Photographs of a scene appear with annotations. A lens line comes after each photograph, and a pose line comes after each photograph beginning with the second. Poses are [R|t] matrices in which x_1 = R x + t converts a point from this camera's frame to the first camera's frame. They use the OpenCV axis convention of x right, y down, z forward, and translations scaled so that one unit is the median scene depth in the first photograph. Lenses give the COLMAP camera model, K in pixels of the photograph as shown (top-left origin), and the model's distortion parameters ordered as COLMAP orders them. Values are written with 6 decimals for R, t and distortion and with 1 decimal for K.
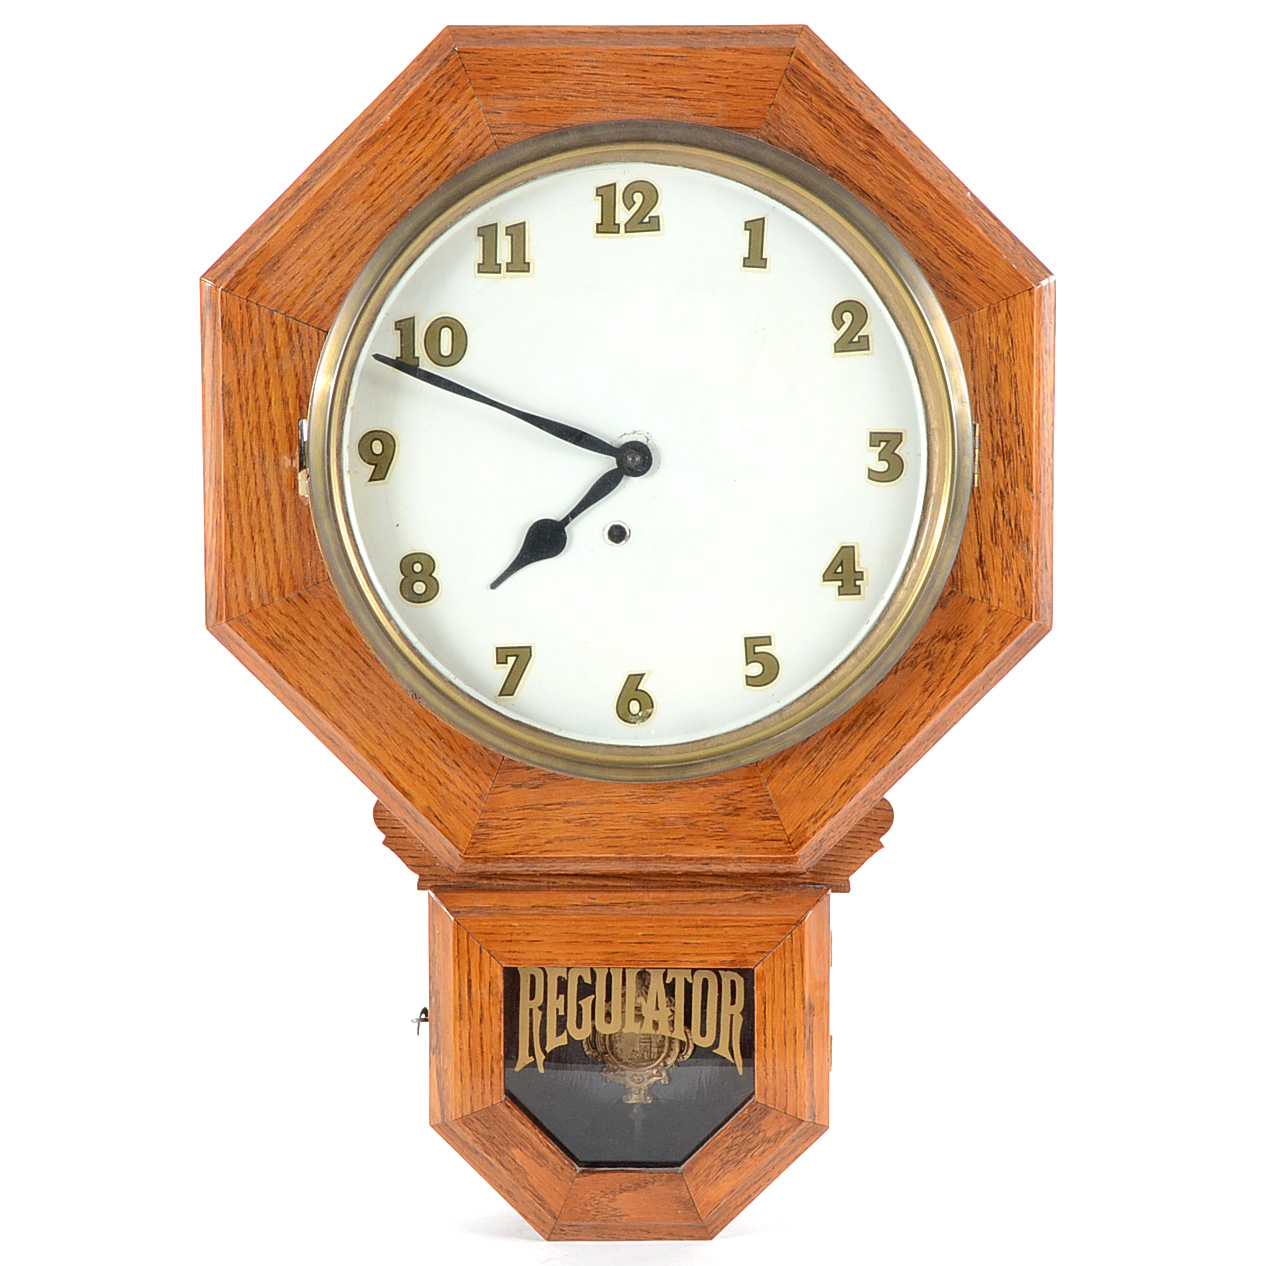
lens RADIAL K [[5097.8, 0, 636.0], [0, 5097.8, 631.3], [0, 0, 1]] dist [0.292102, 0.000000]
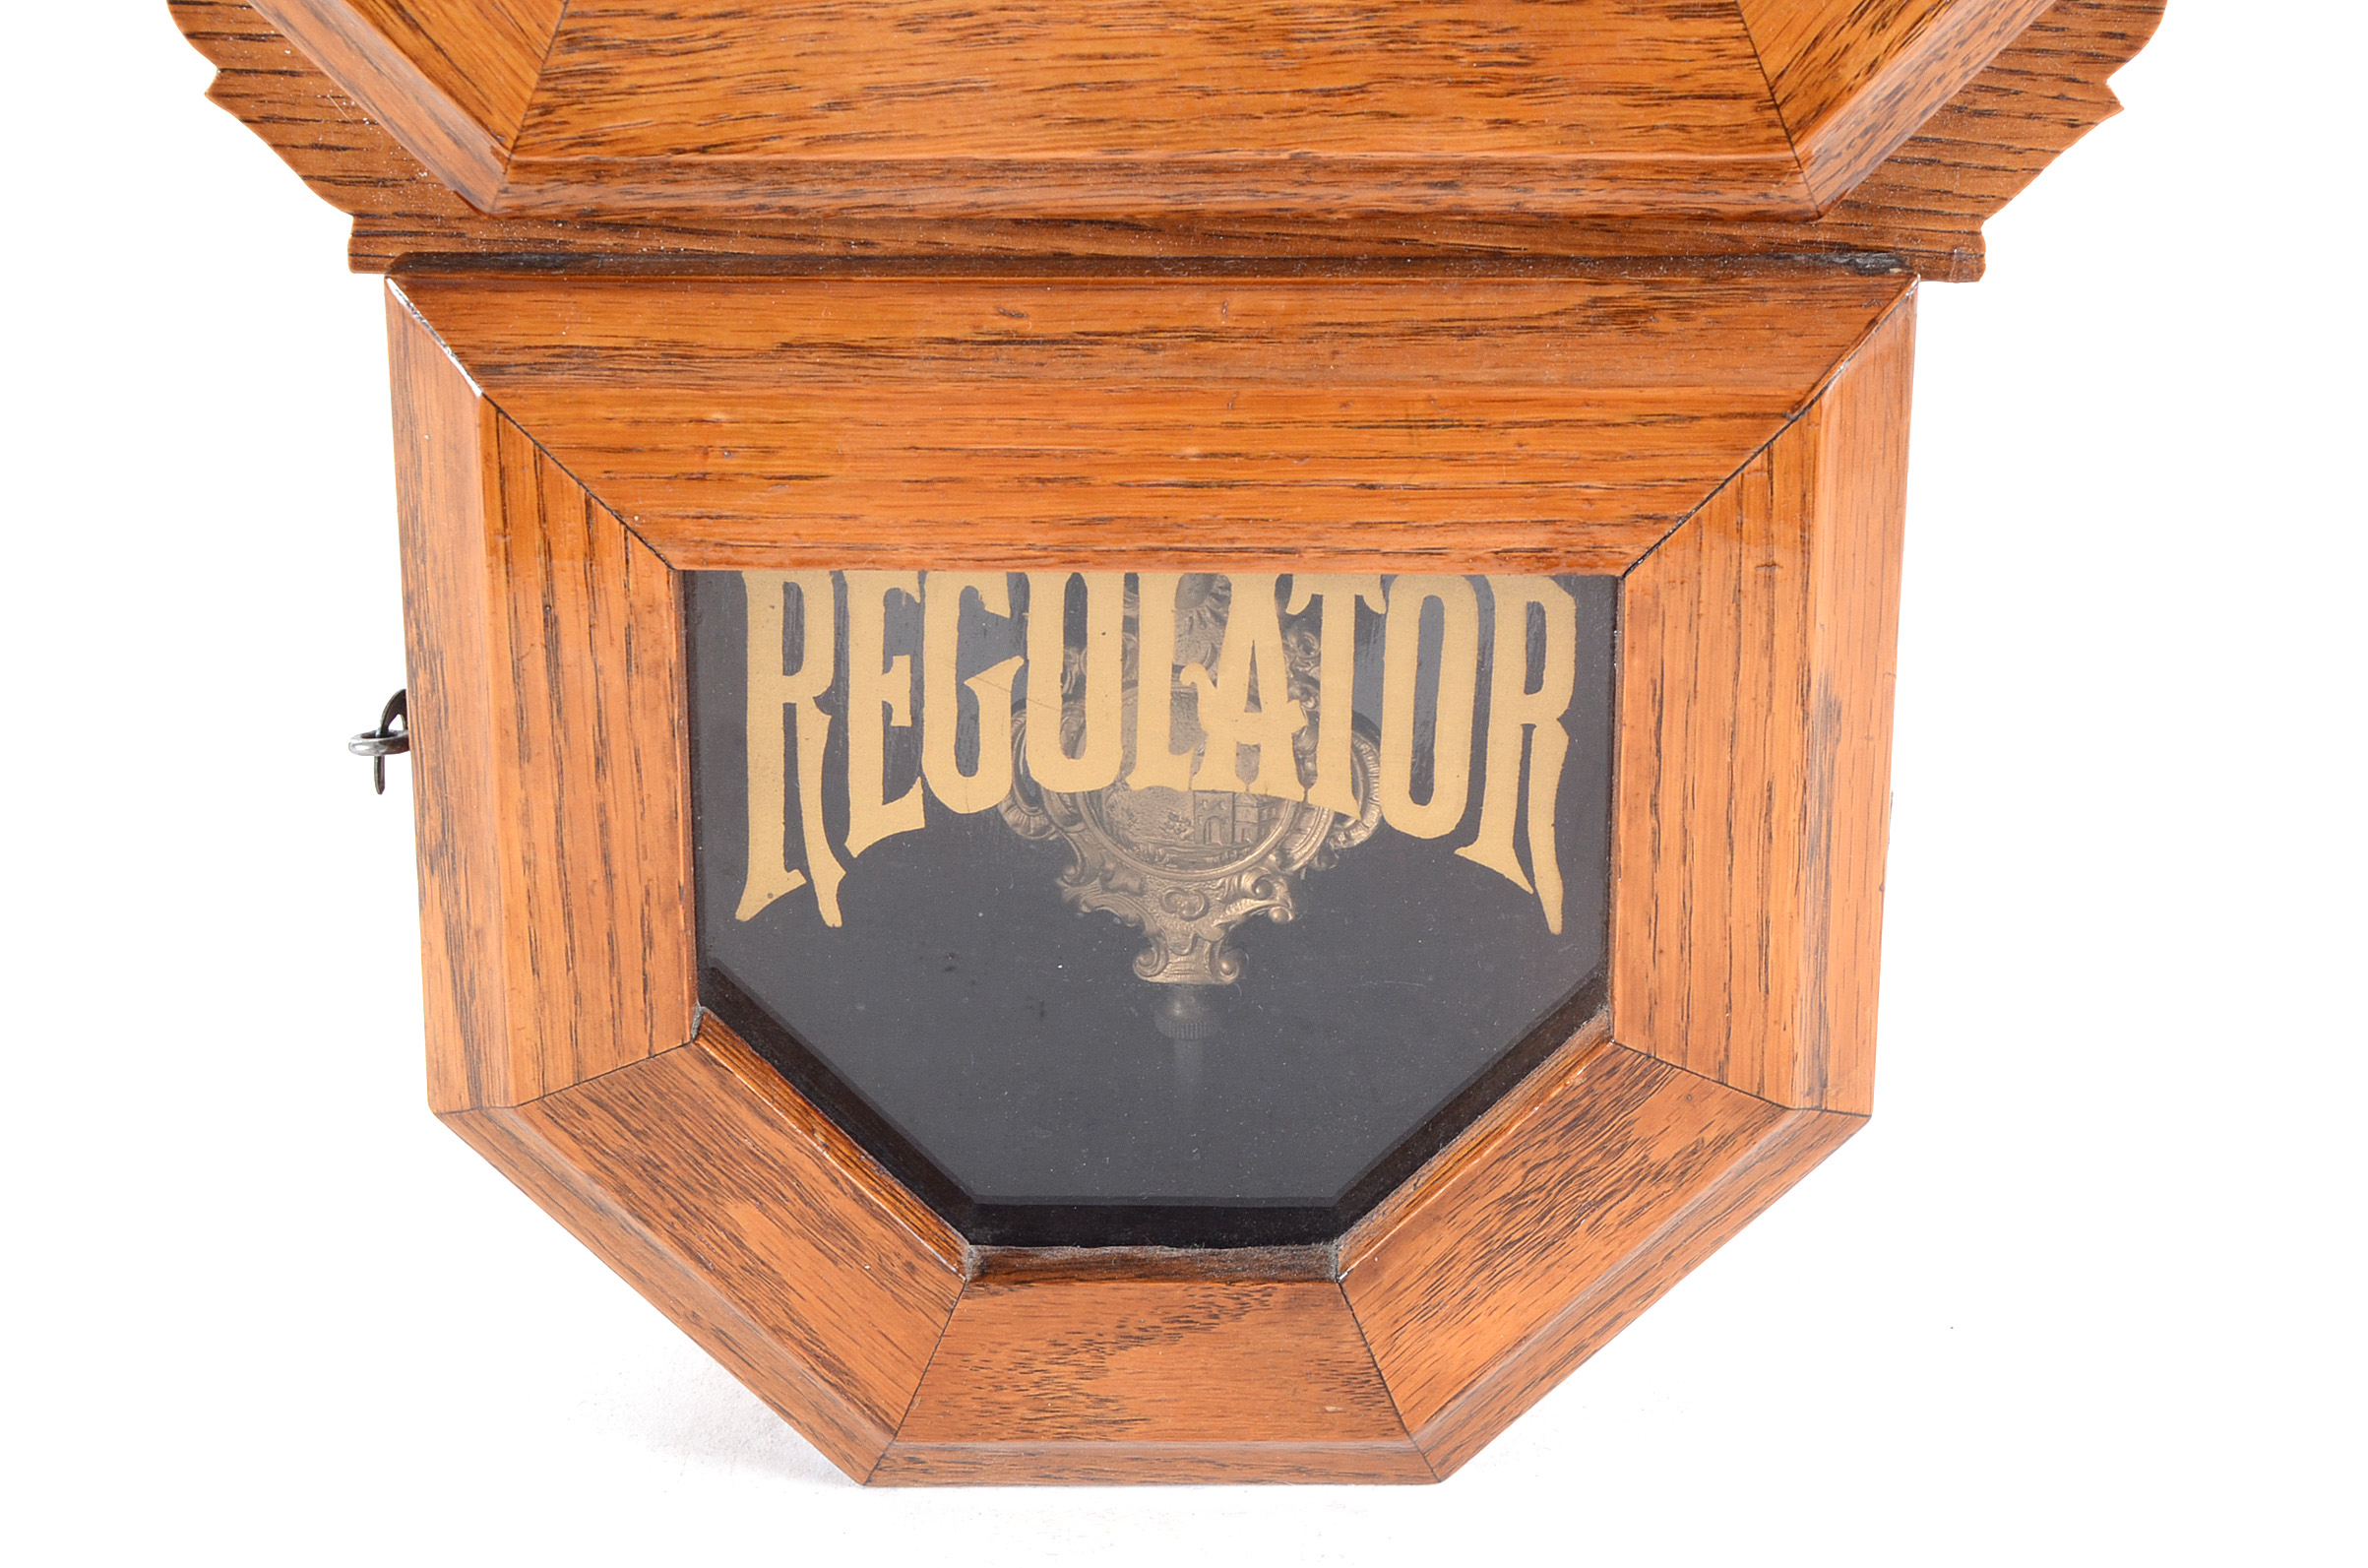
lens RADIAL K [[5425.8, 0, 1177.7], [0, 5425.8, 776.6], [0, 0, 1]] dist [0.095027, 0.000000]
pose [[0.999925, -0.003080, 0.011860, -0.003362], [0.000167, 0.971230, 0.238144, 0.008873], [-0.012253, -0.238125, 0.971157, 0.720627]]
